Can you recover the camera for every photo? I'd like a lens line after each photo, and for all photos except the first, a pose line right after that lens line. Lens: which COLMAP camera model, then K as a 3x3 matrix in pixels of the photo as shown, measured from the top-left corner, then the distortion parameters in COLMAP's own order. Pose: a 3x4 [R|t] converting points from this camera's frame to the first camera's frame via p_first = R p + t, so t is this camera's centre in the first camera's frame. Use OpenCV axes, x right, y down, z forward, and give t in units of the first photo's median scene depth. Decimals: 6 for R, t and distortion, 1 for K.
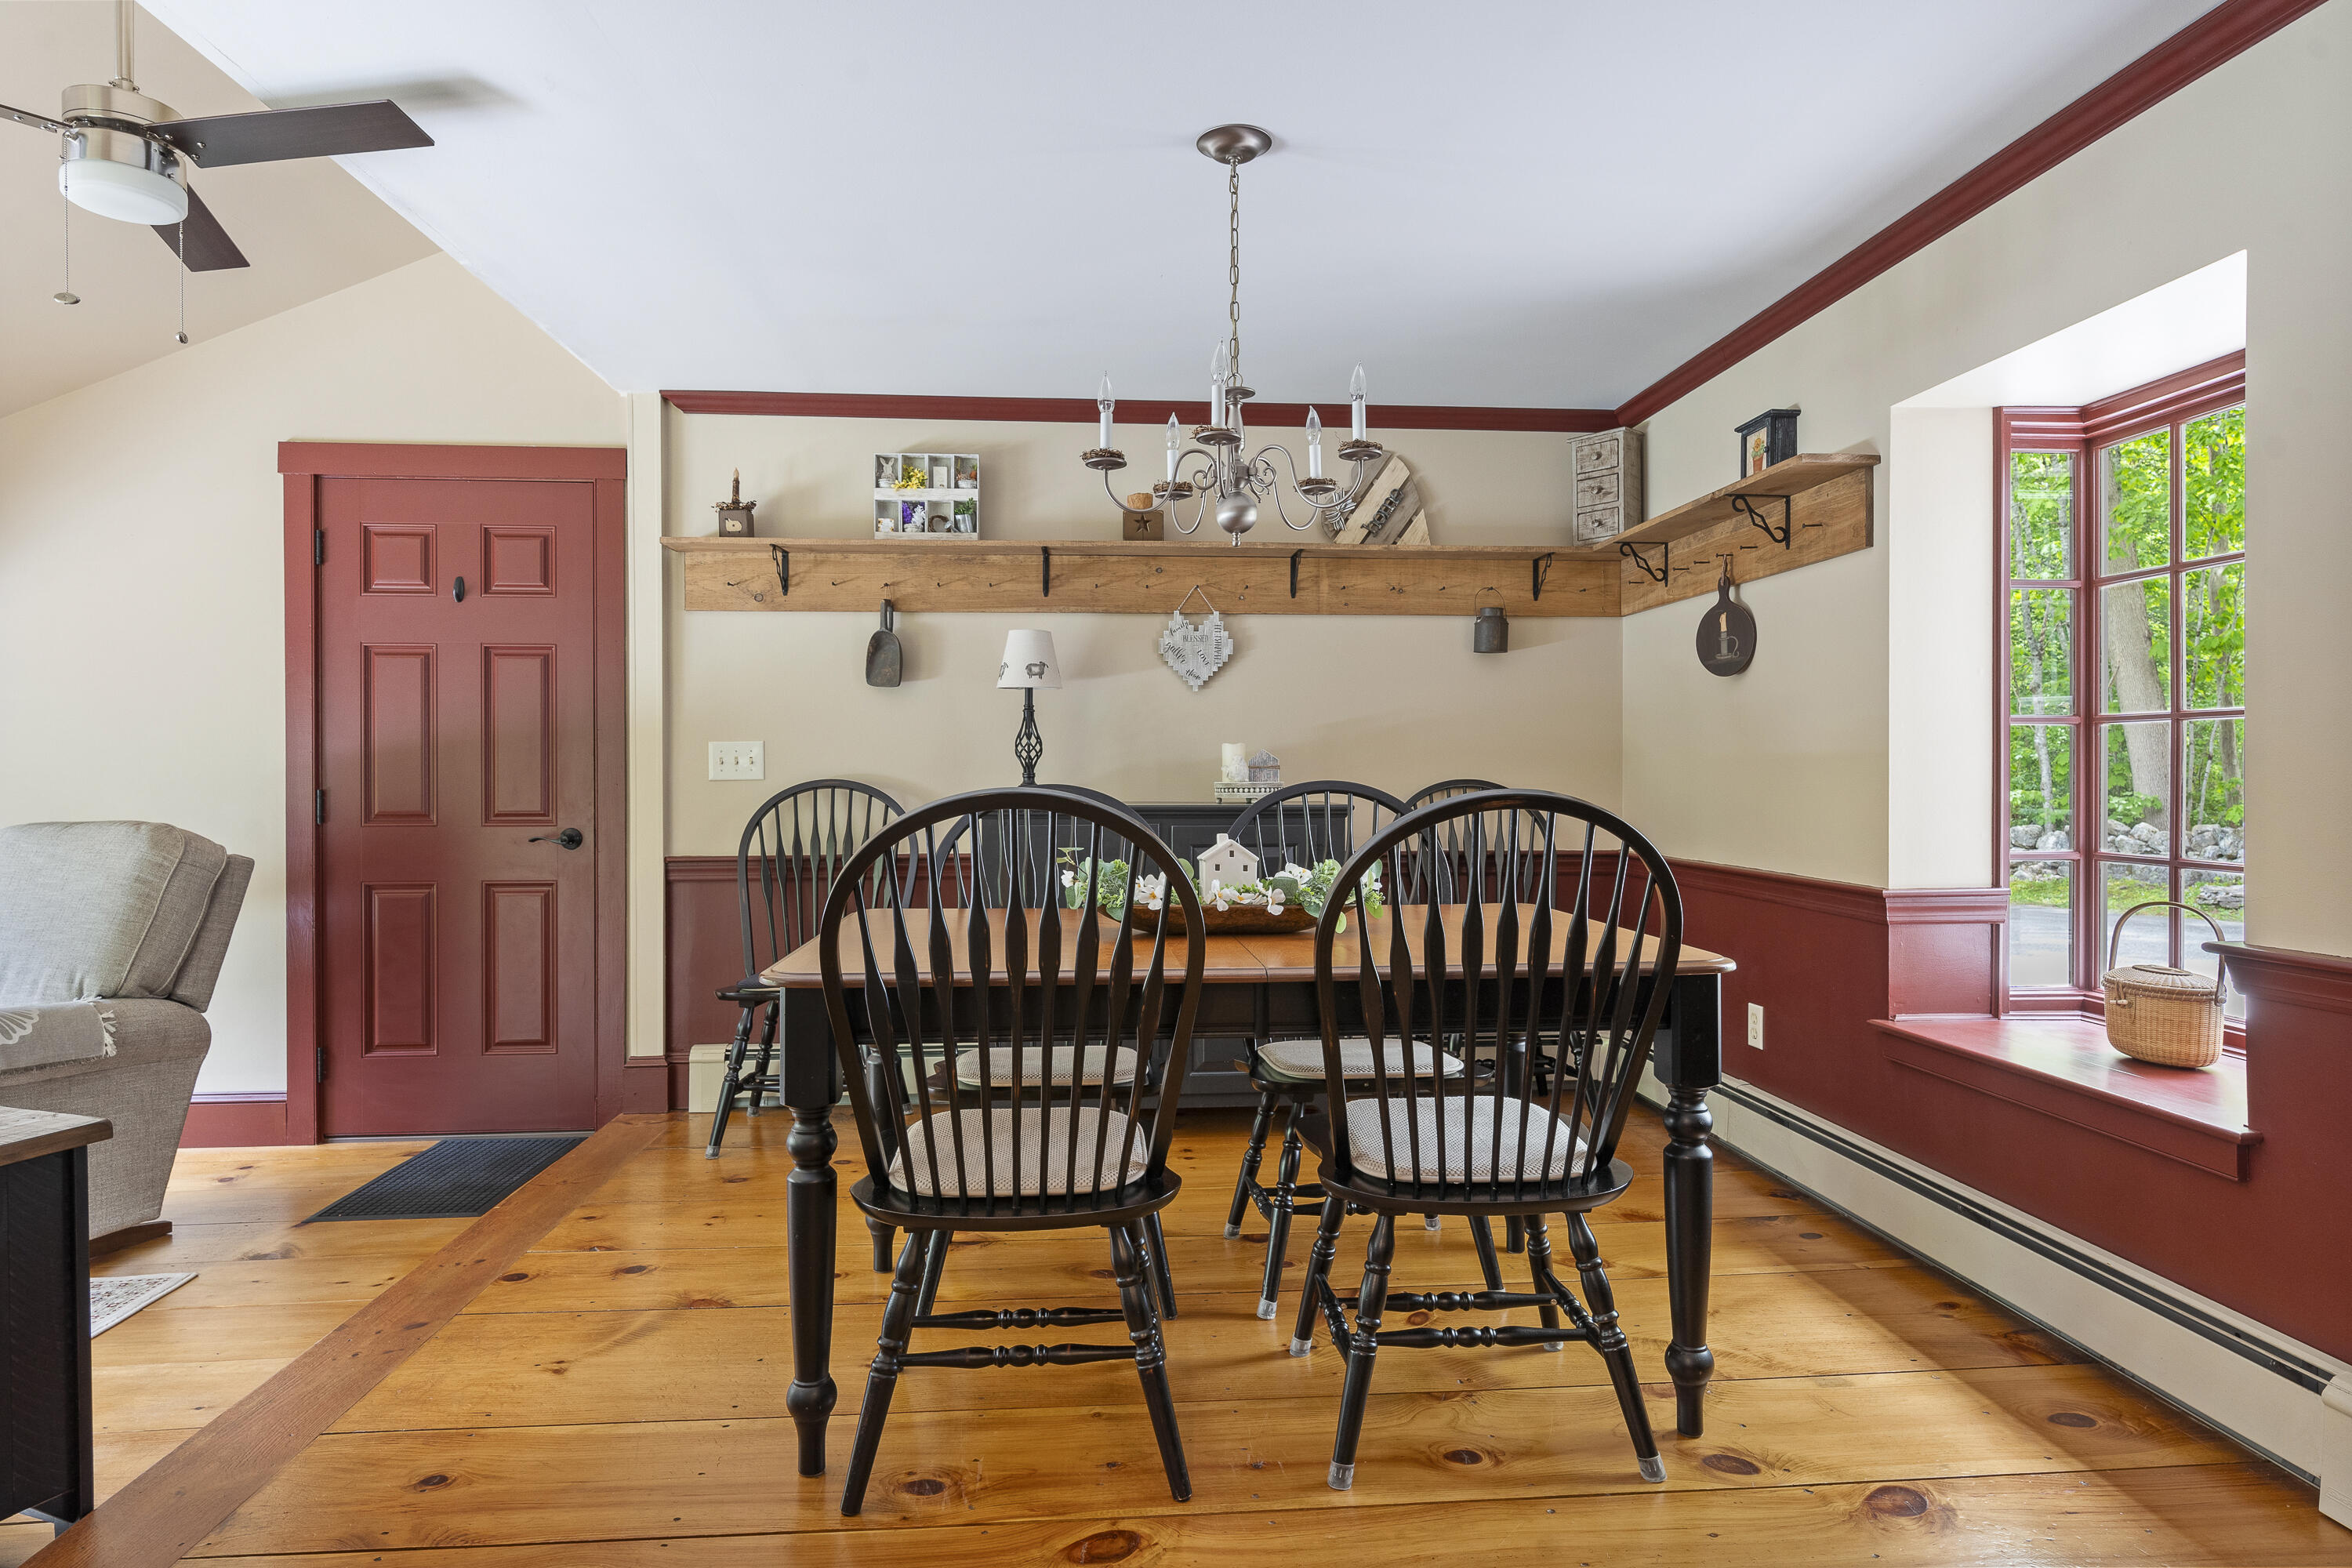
lens RADIAL K [[1358.9, 0, 1160.9], [0, 1358.9, 774.3], [0, 0, 1]] dist [0.011625, -0.000841]
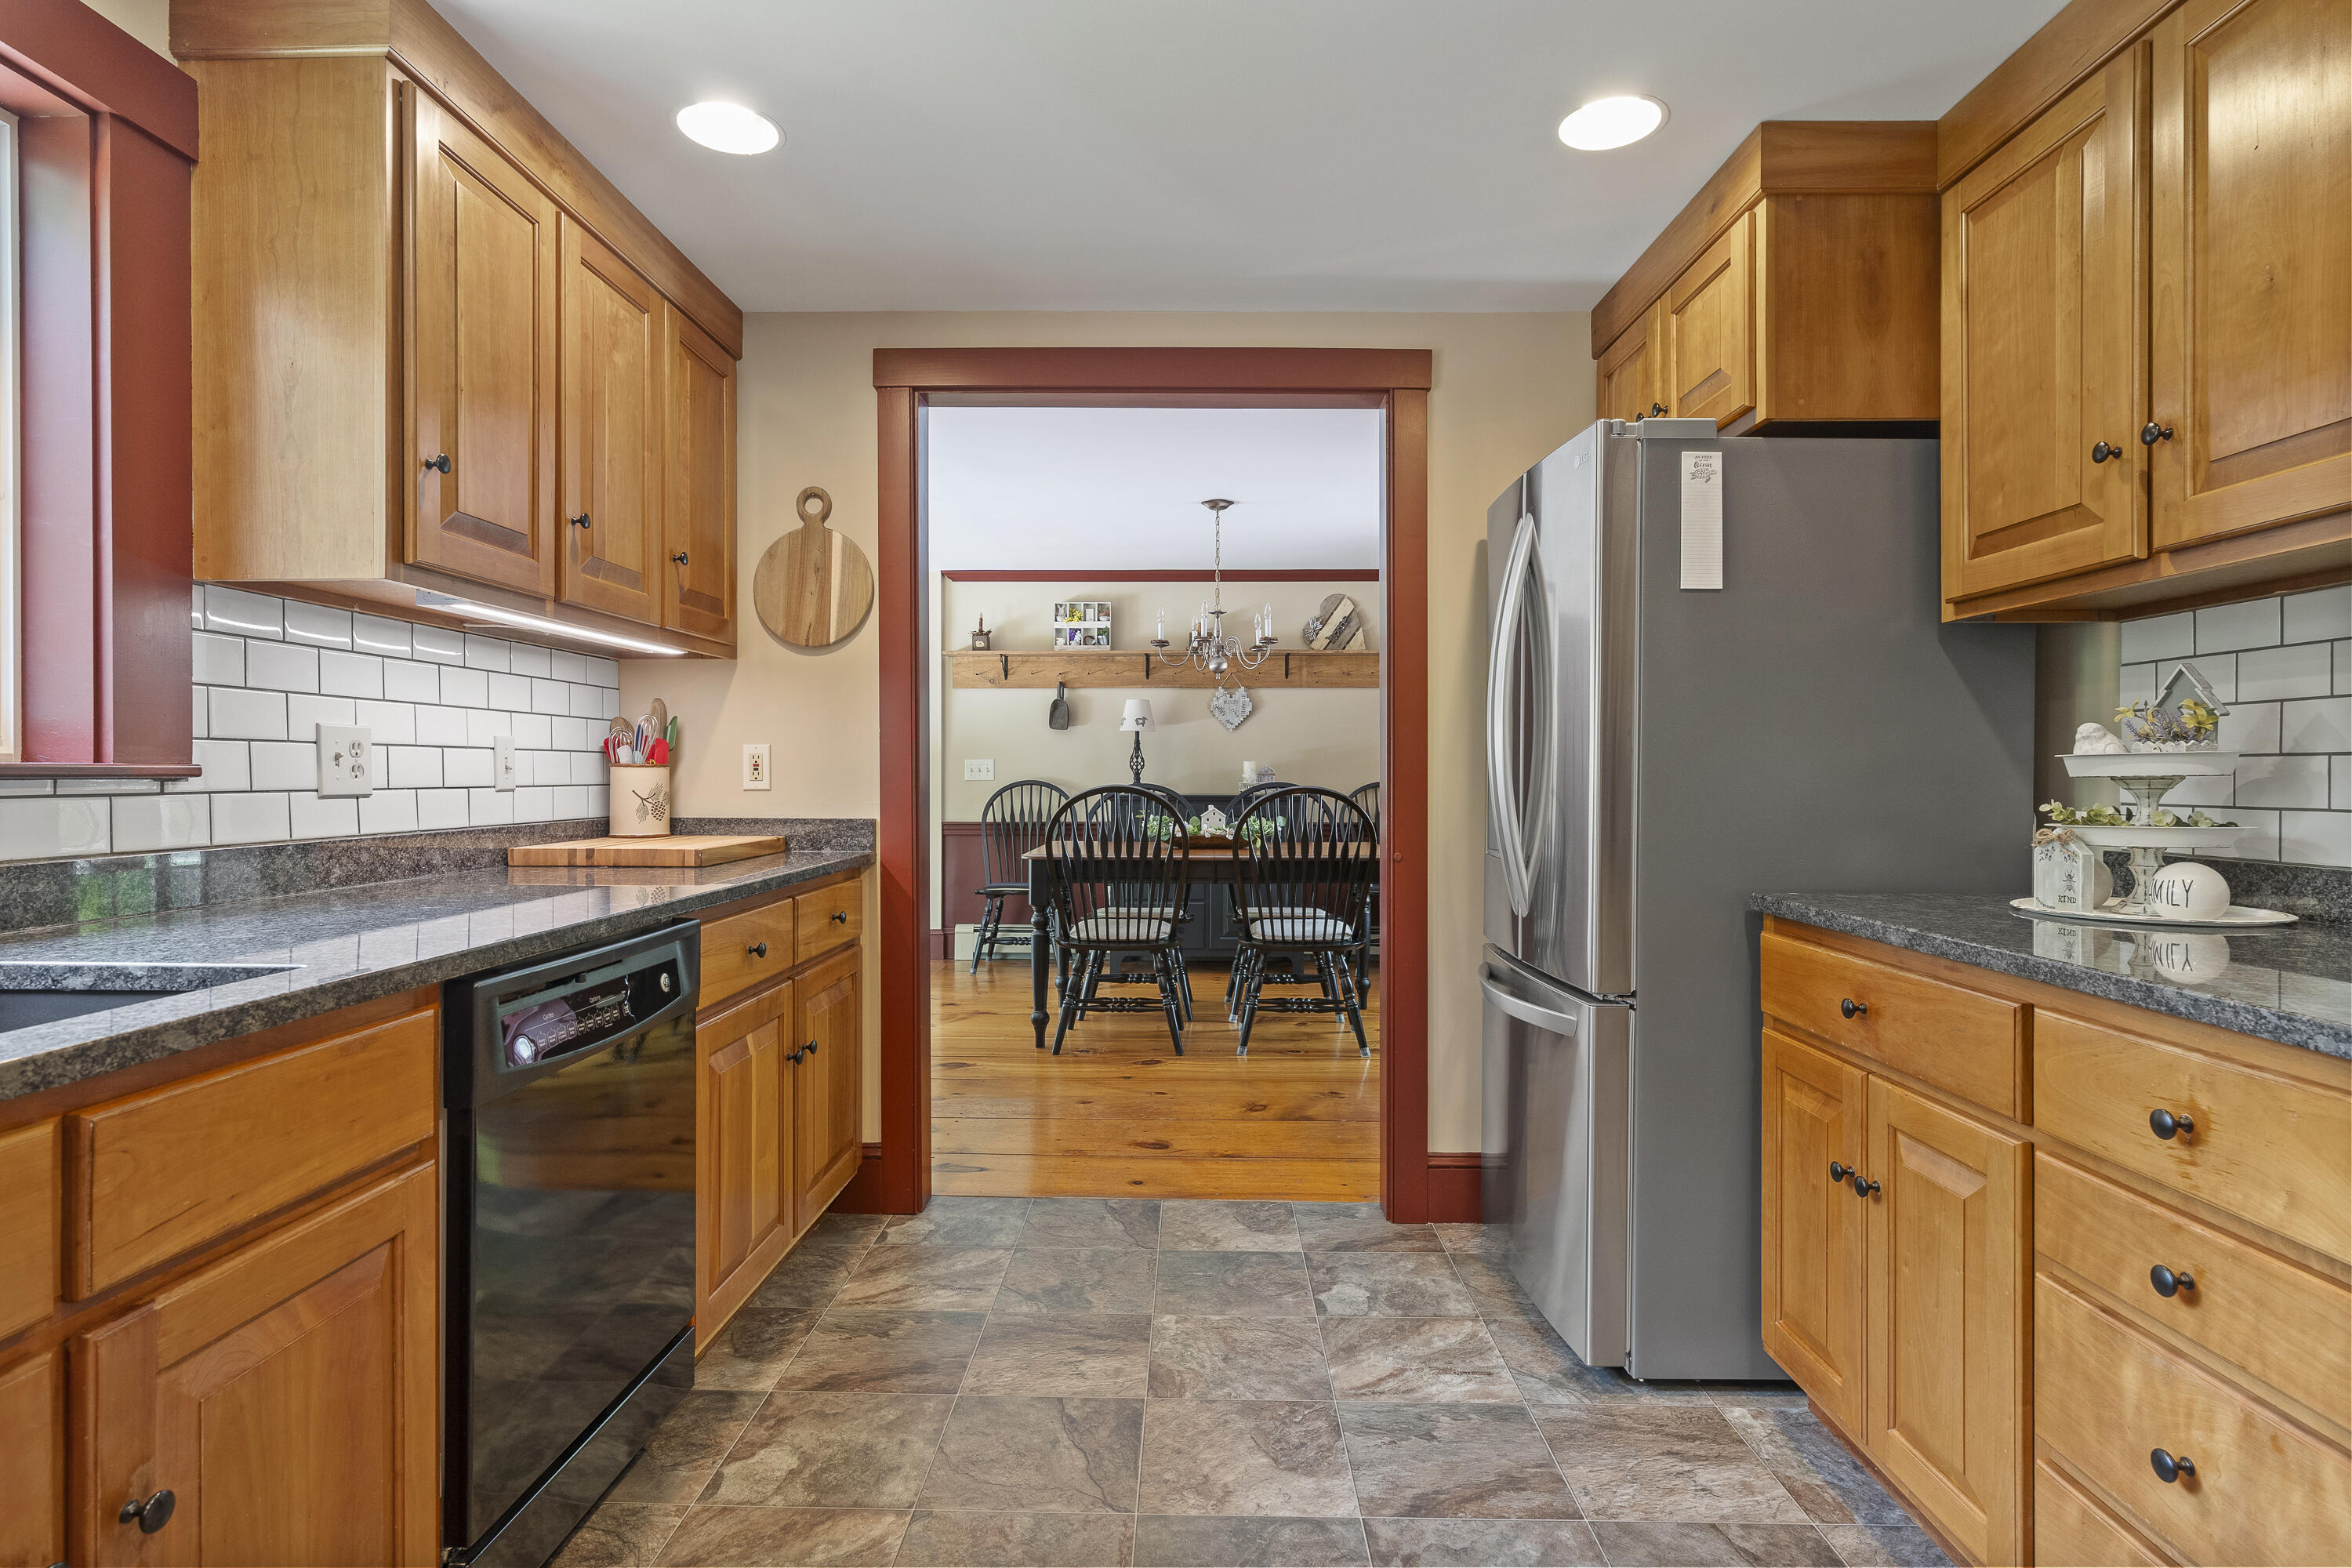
lens RADIAL K [[1205.7, 0, 1187.8], [0, 1205.7, 774.3], [0, 0, 1]] dist [0.001601, 0.000092]
pose [[0.996878, 0.003092, -0.078901, 0.098245], [-0.002950, 0.999994, 0.001916, -0.007959], [0.078907, -0.001677, 0.996881, -0.609488]]
